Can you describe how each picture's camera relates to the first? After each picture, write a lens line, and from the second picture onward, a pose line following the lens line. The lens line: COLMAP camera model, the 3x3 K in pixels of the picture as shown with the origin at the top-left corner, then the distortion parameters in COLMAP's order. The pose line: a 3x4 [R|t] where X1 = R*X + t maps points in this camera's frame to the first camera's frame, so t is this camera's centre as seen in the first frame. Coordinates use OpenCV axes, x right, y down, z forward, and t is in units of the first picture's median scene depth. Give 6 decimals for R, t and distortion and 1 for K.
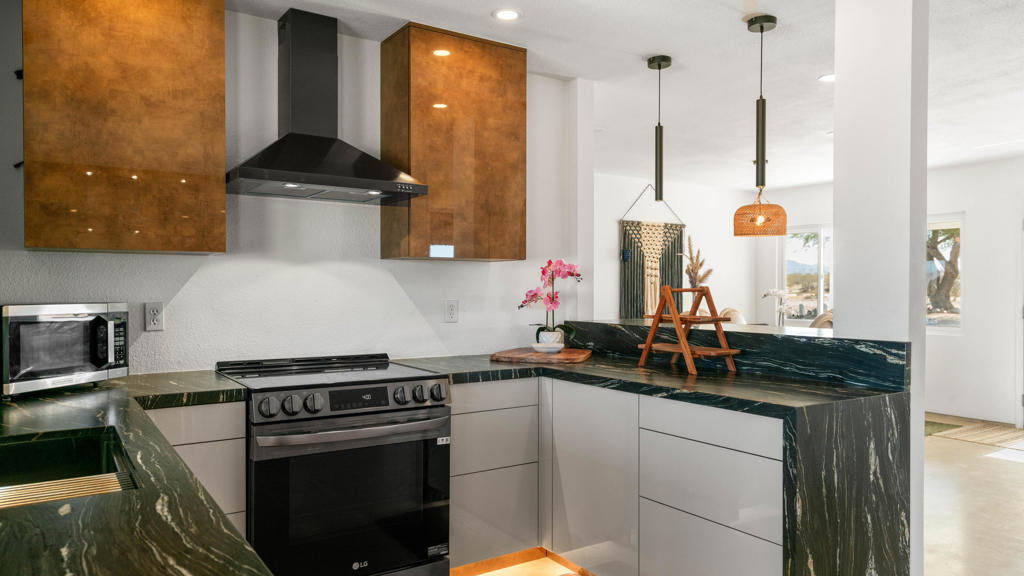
lens RADIAL K [[698.7, 0, 506.9], [0, 698.7, 292.0], [0, 0, 1]] dist [0.029032, -0.022860]
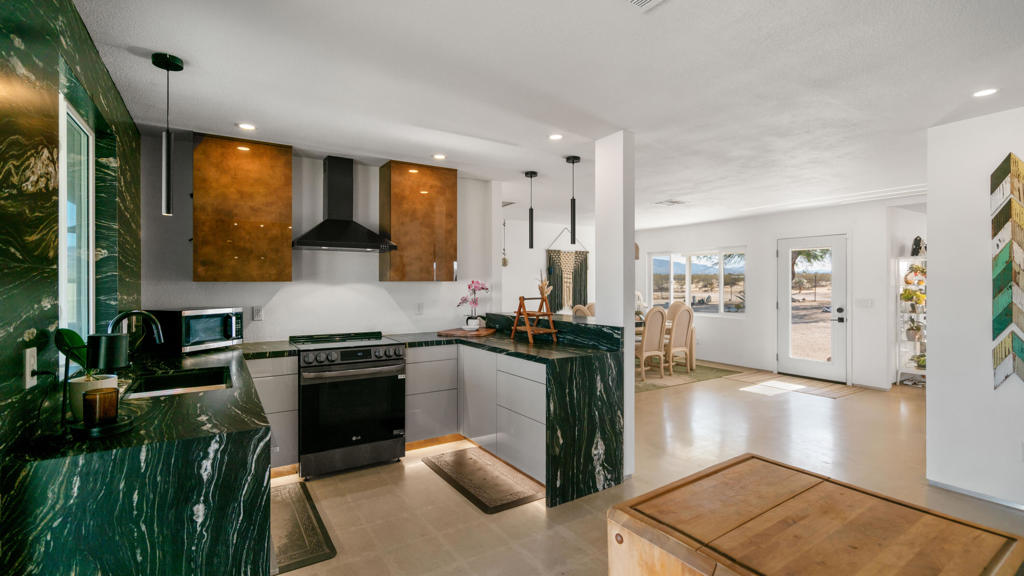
lens RADIAL K [[463.0, 0, 504.8], [0, 463.0, 280.3], [0, 0, 1]] dist [-0.002821, 0.000165]
pose [[0.999753, -0.002284, -0.022113, 0.222389], [0.001985, 0.999906, -0.013544, -0.038480], [0.022142, 0.013496, 0.999664, -0.288607]]
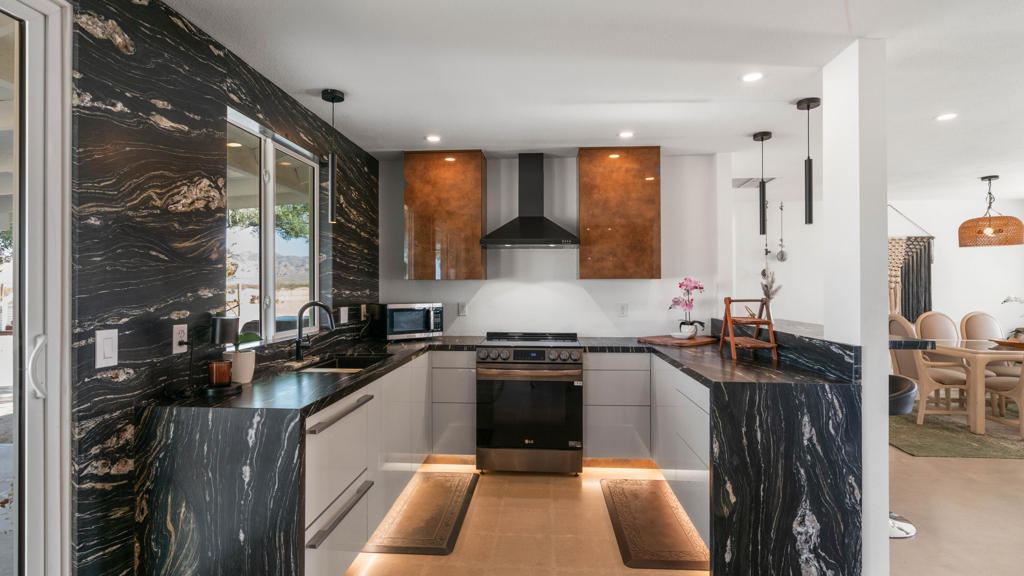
lens RADIAL K [[482.3, 0, 512.8], [0, 482.3, 279.4], [0, 0, 1]] dist [-0.002516, 0.000443]
pose [[0.795622, -0.009276, -0.605723, 0.511573], [-0.002587, 0.999822, -0.018708, -0.028413], [0.605788, 0.016452, 0.795456, -0.080554]]
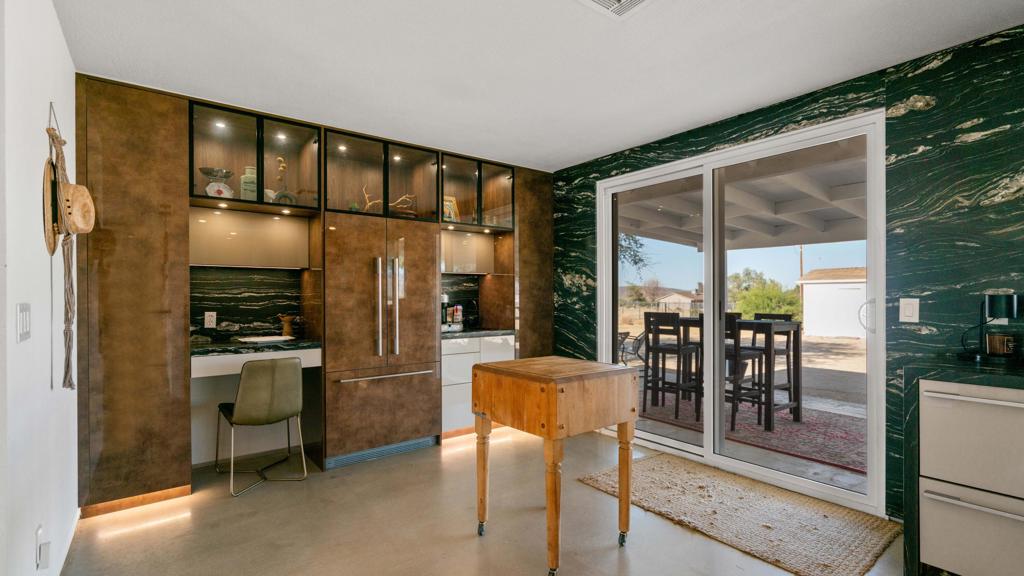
lens RADIAL K [[469.0, 0, 512.0], [0, 469.0, 288.0], [0, 0, 1]] dist [0.000364, 0.000318]
pose [[-0.997299, 0.001774, -0.073425, 0.577209], [0.002604, 0.999934, -0.011222, 0.010270], [0.073401, -0.011383, -0.997238, 0.887902]]
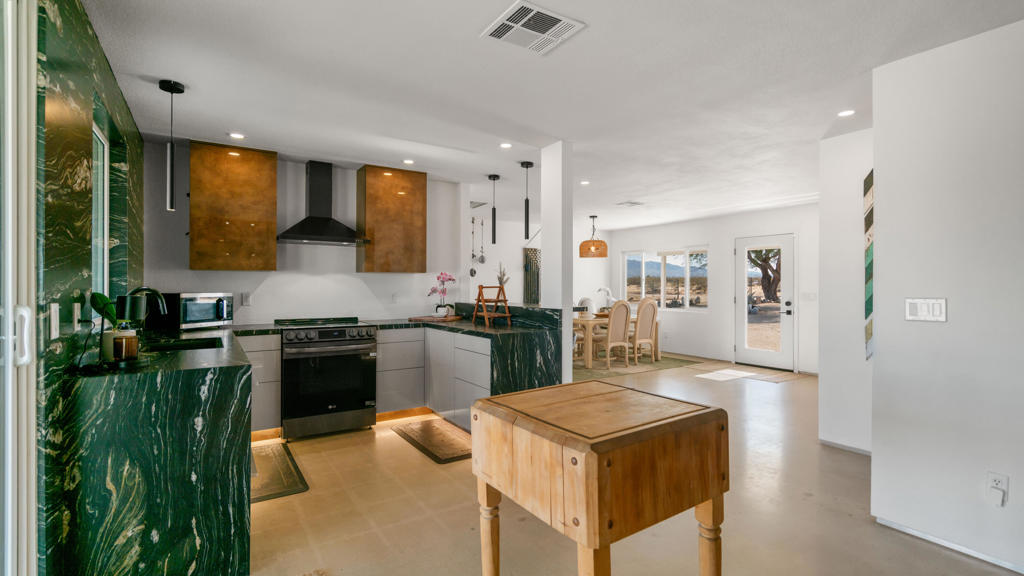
lens RADIAL K [[469.2, 0, 507.3], [0, 469.2, 281.5], [0, 0, 1]] dist [-0.001580, 0.000318]
pose [[0.999940, -0.000310, -0.010936, 0.346636], [0.000126, 0.999858, -0.016826, 0.004563], [0.010939, 0.016823, 0.999799, -0.487678]]
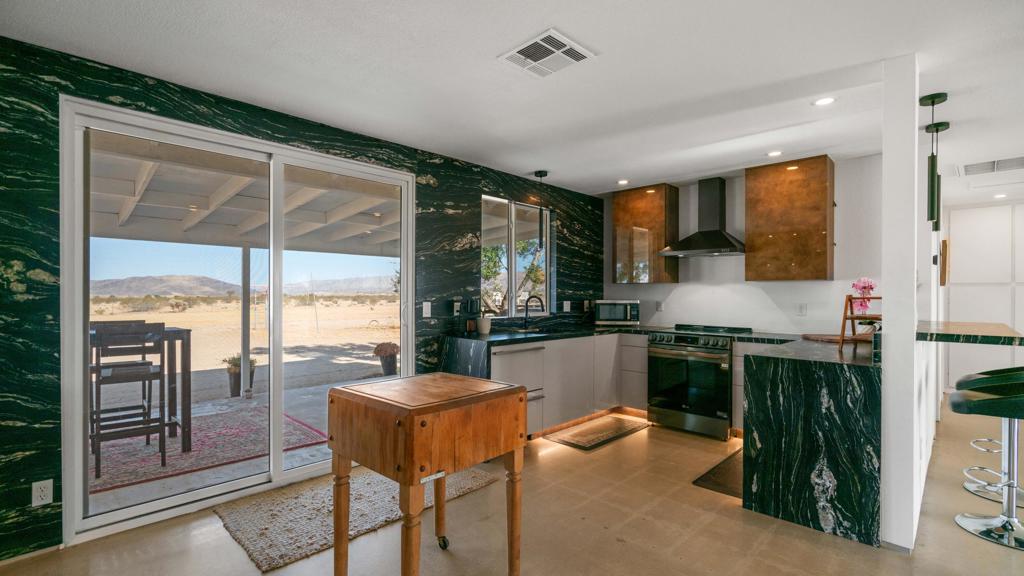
lens RADIAL K [[461.6, 0, 512.0], [0, 461.6, 288.0], [0, 0, 1]] dist [-0.001378, 0.000118]
pose [[0.217373, -0.013199, -0.975999, 1.146612], [-0.010664, 0.999817, -0.015896, -0.000269], [0.976030, 0.013864, 0.217193, 0.032198]]
